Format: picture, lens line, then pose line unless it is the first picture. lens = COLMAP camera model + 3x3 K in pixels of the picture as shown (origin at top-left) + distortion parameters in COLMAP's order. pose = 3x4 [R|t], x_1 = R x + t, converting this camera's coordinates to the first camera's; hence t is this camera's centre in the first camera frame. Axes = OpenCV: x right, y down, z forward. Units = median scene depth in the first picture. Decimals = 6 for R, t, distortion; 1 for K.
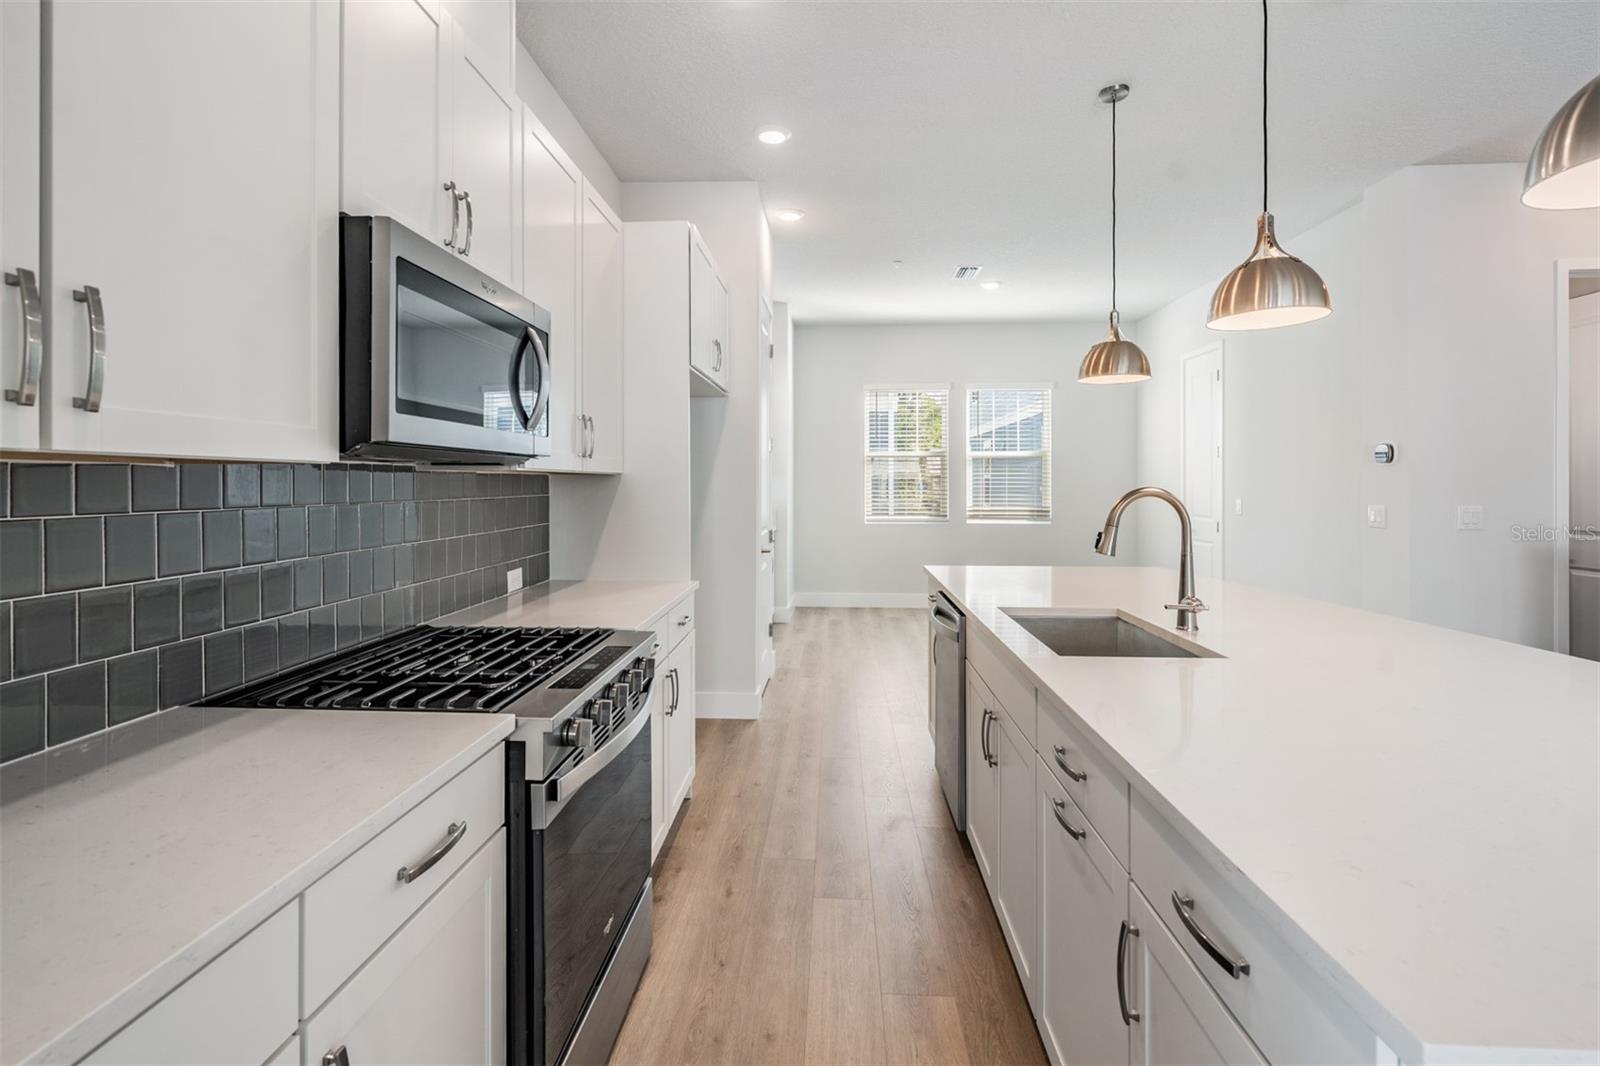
lens RADIAL K [[736.9, 0, 806.2], [0, 736.9, 485.2], [0, 0, 1]] dist [-0.001795, -0.000304]
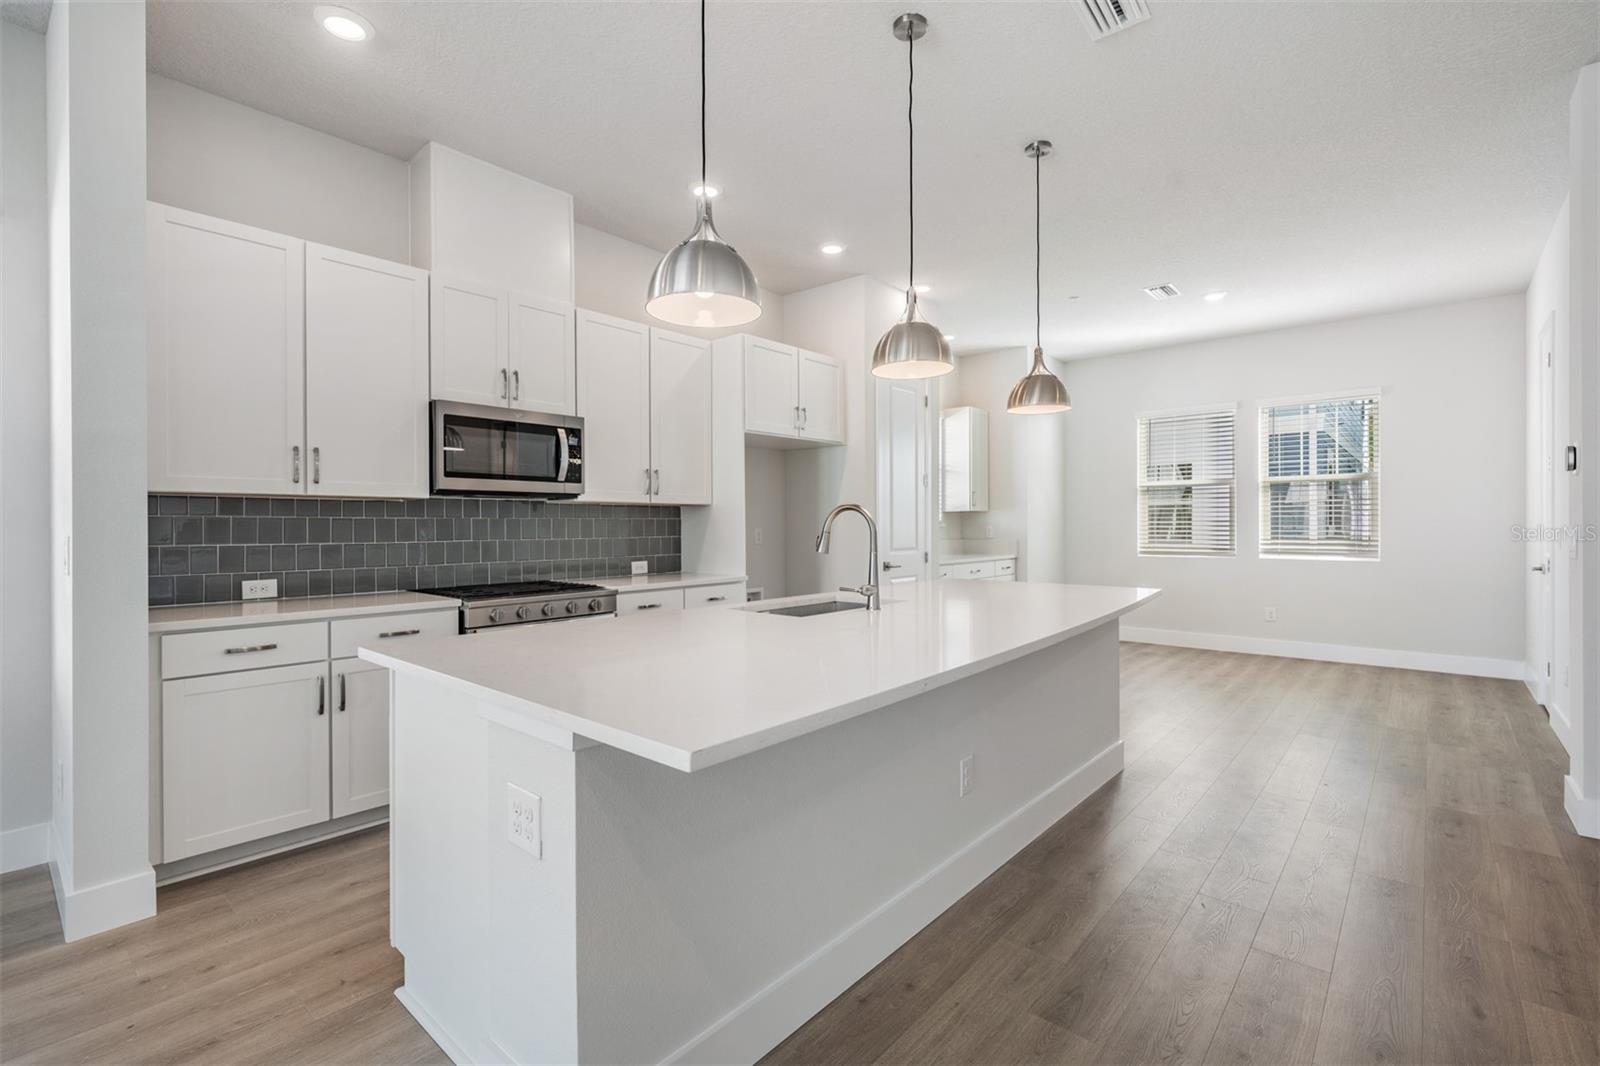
lens RADIAL K [[717.5, 0, 793.6], [0, 717.5, 530.6], [0, 0, 1]] dist [-0.001584, -0.000177]
pose [[0.775777, 0.003178, -0.630999, 1.345460], [0.001720, 0.999973, 0.007151, 0.046982], [0.631005, -0.006633, 0.775750, -0.094377]]
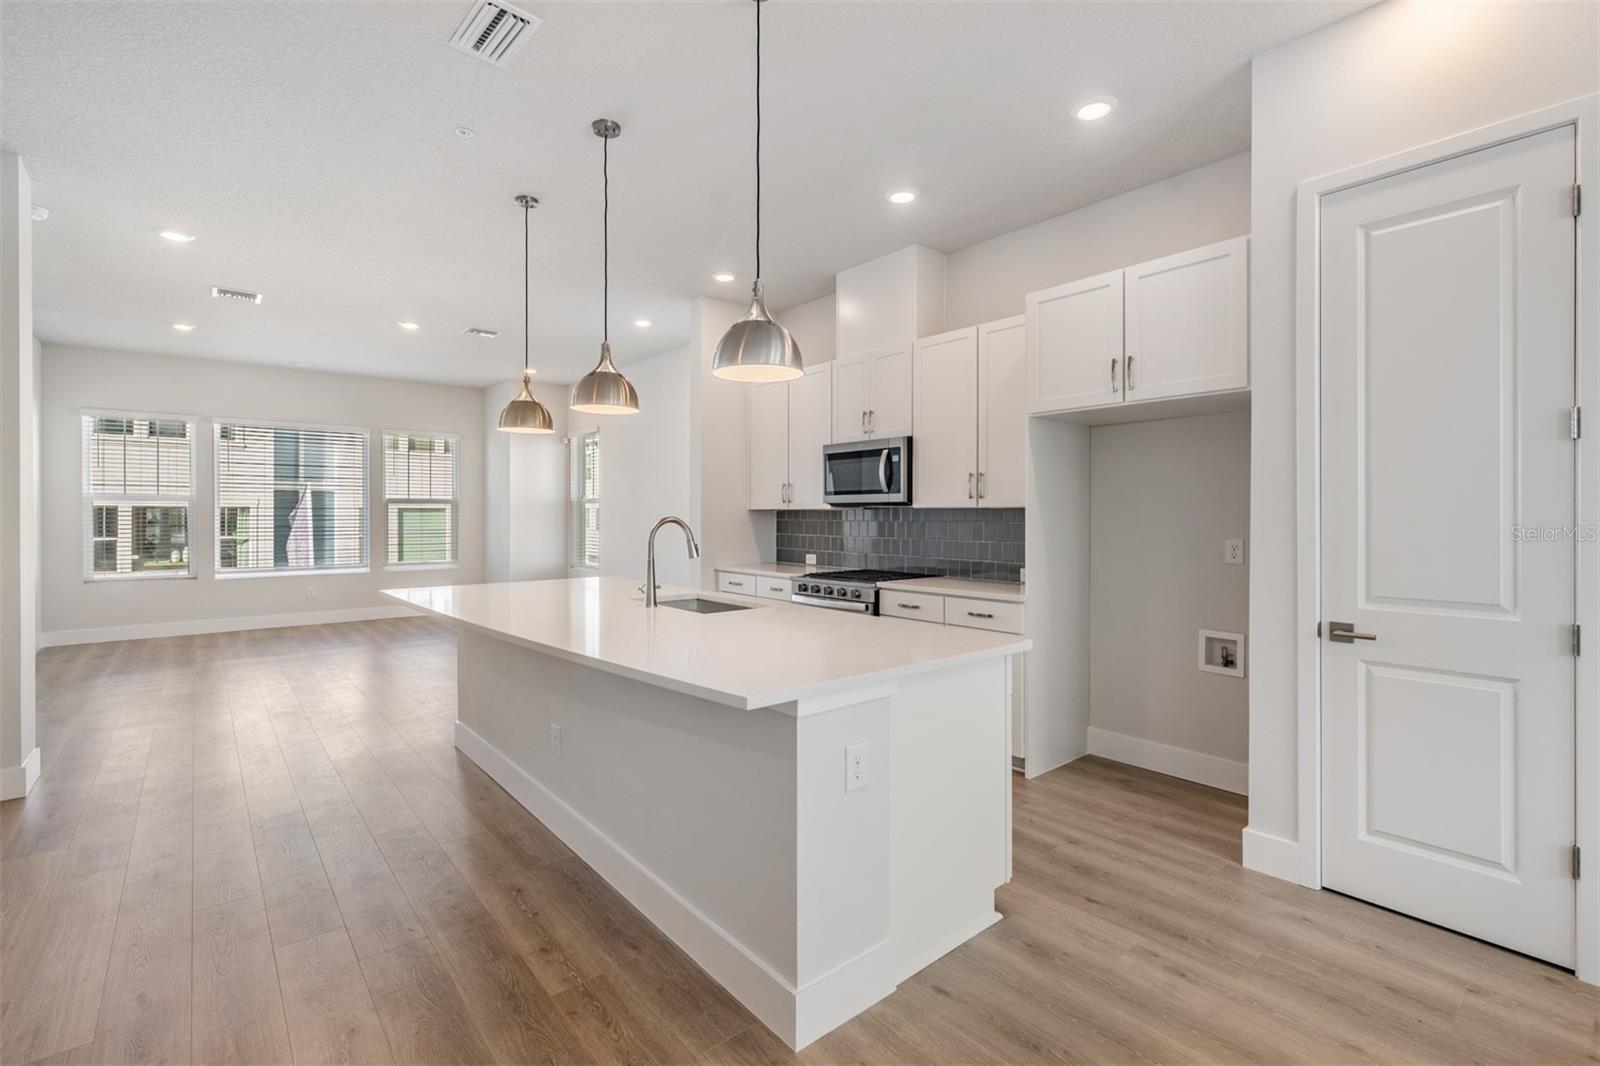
lens RADIAL K [[711.7, 0, 800.6], [0, 711.7, 513.9], [0, 0, 1]] dist [-0.001187, -0.000230]
pose [[-0.737360, -0.000645, -0.675499, 1.441278], [-0.001729, 0.999998, 0.000932, -0.004998], [0.675497, 0.001855, -0.737360, 2.589725]]
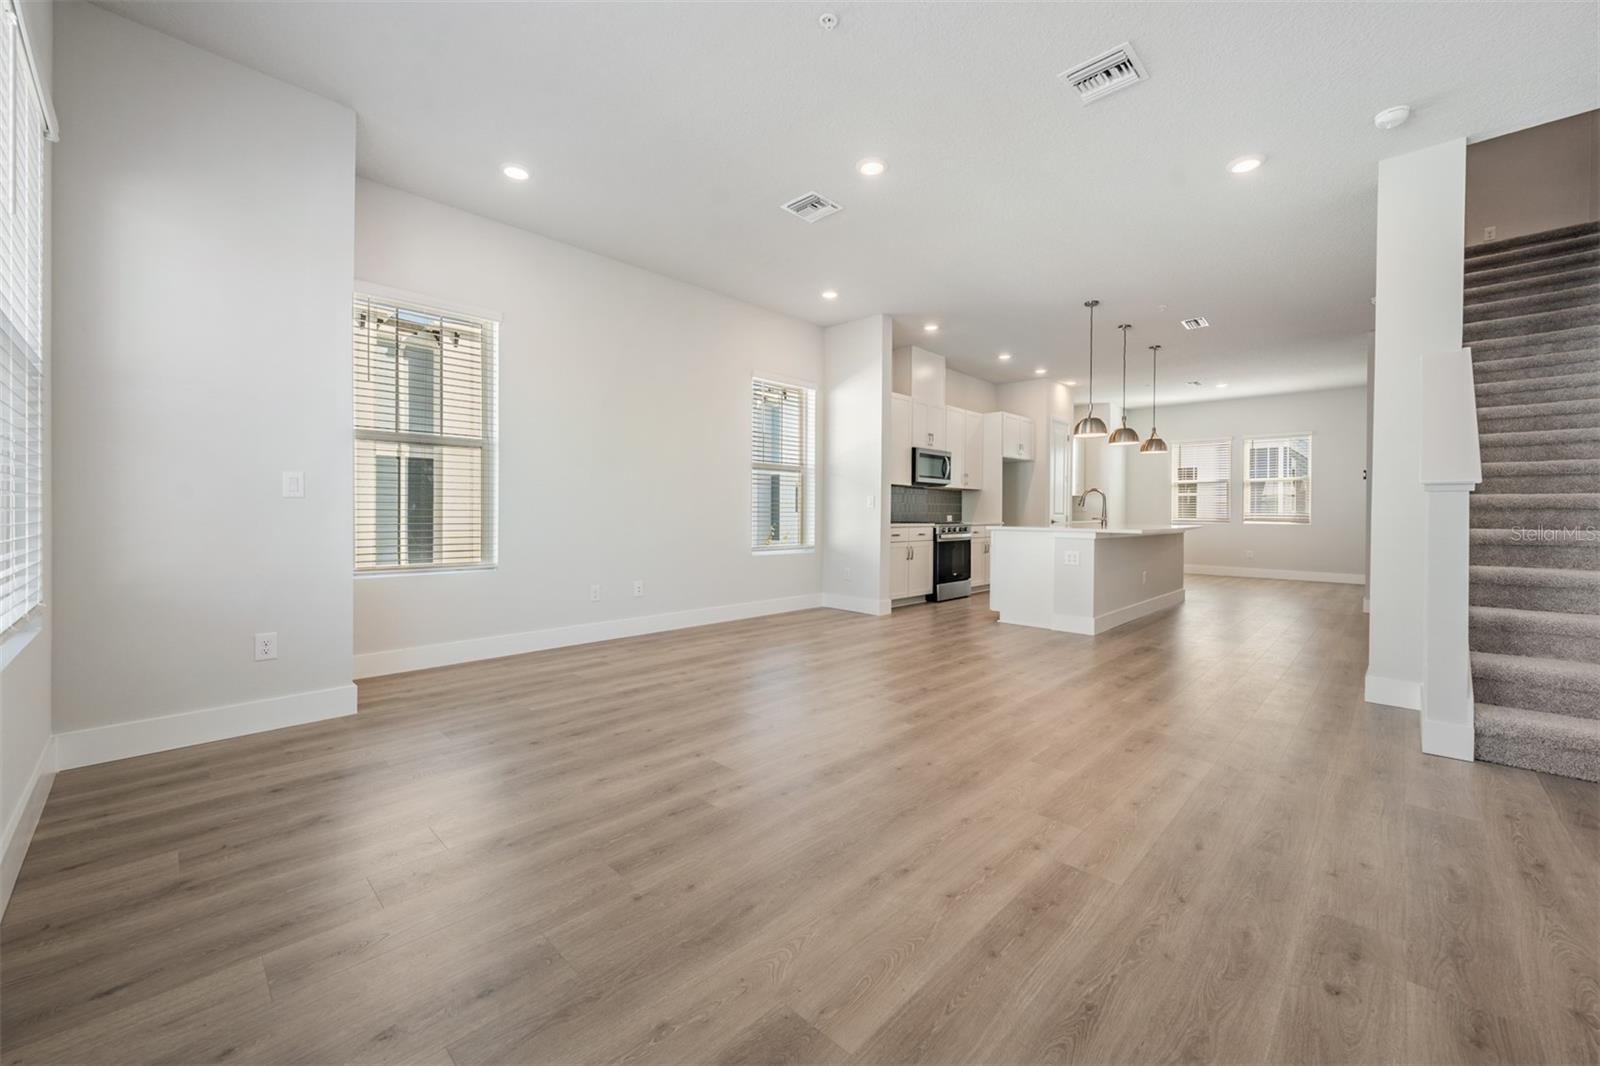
lens RADIAL K [[624.5, 0, 793.1], [0, 624.5, 513.6], [0, 0, 1]] dist [0.000918, 0.000055]
pose [[0.743703, 0.005653, -0.668487, 1.629005], [-0.009073, 0.999957, -0.001638, 0.169175], [0.668449, 0.007283, 0.743722, -2.718055]]
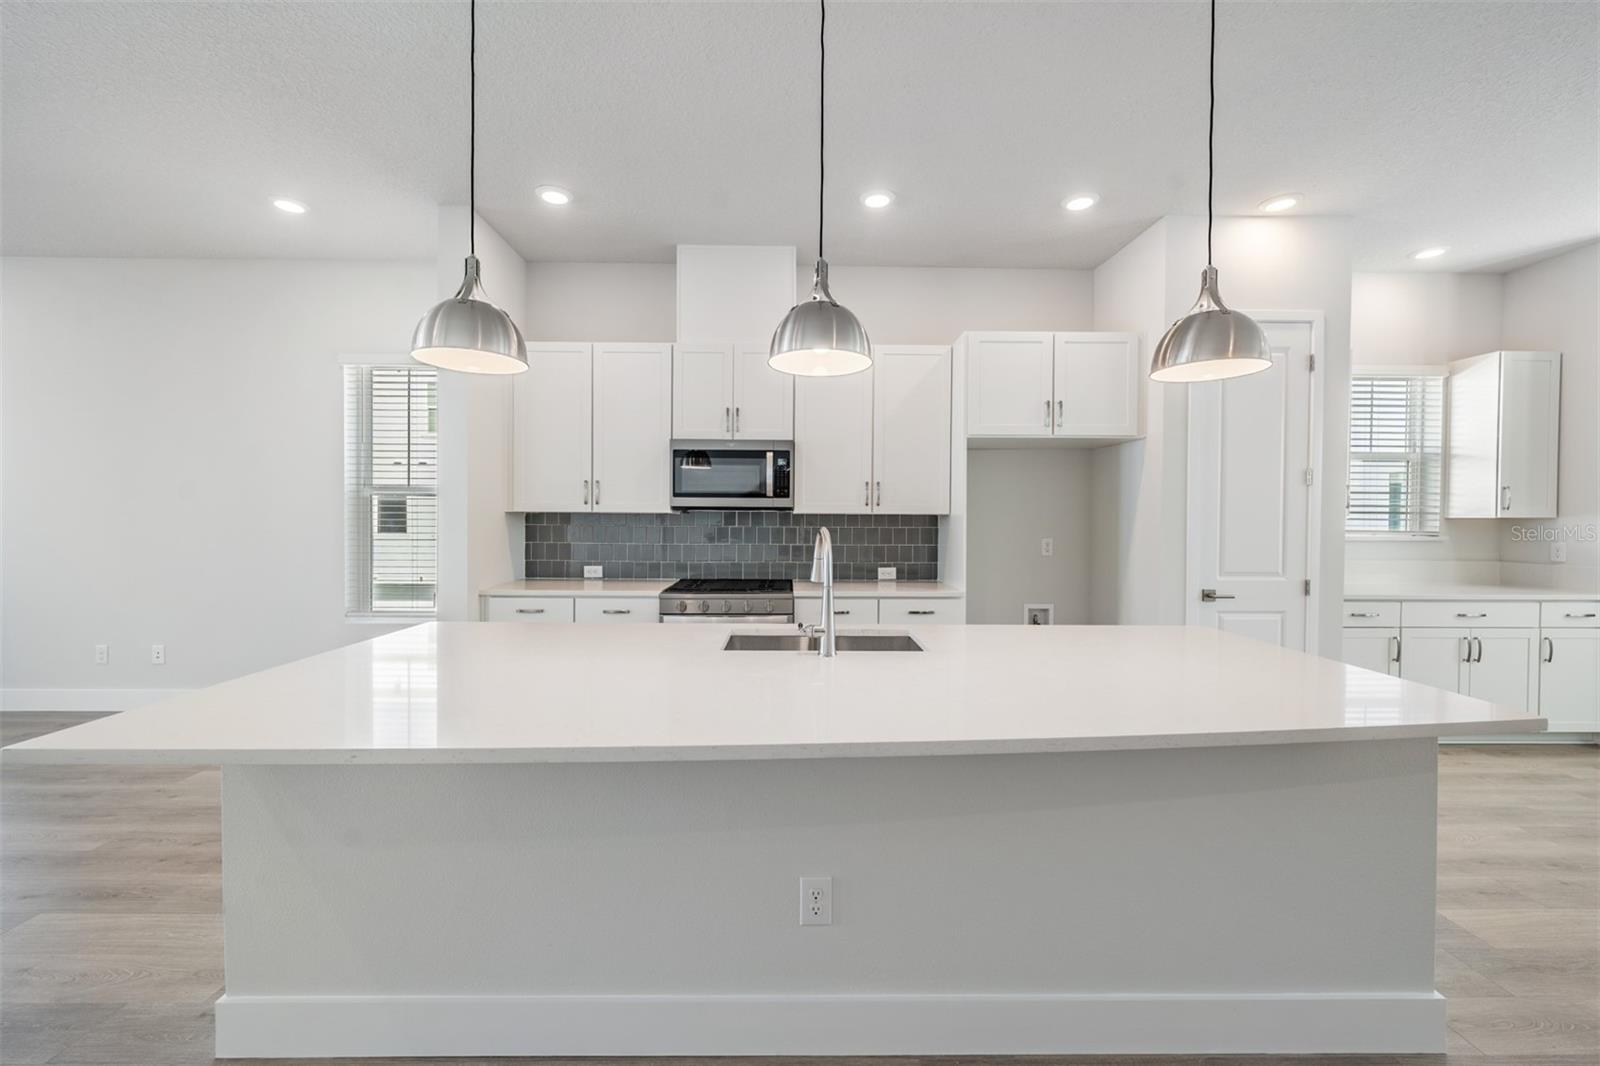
lens RADIAL K [[611.3, 0, 799.6], [0, 611.3, 524.9], [0, 0, 1]] dist [-0.002048, -0.000174]
pose [[0.052823, 0.016455, -0.998468, 1.575110], [-0.008539, 0.999835, 0.016026, -0.017285], [0.998567, 0.007680, 0.052955, 1.017642]]
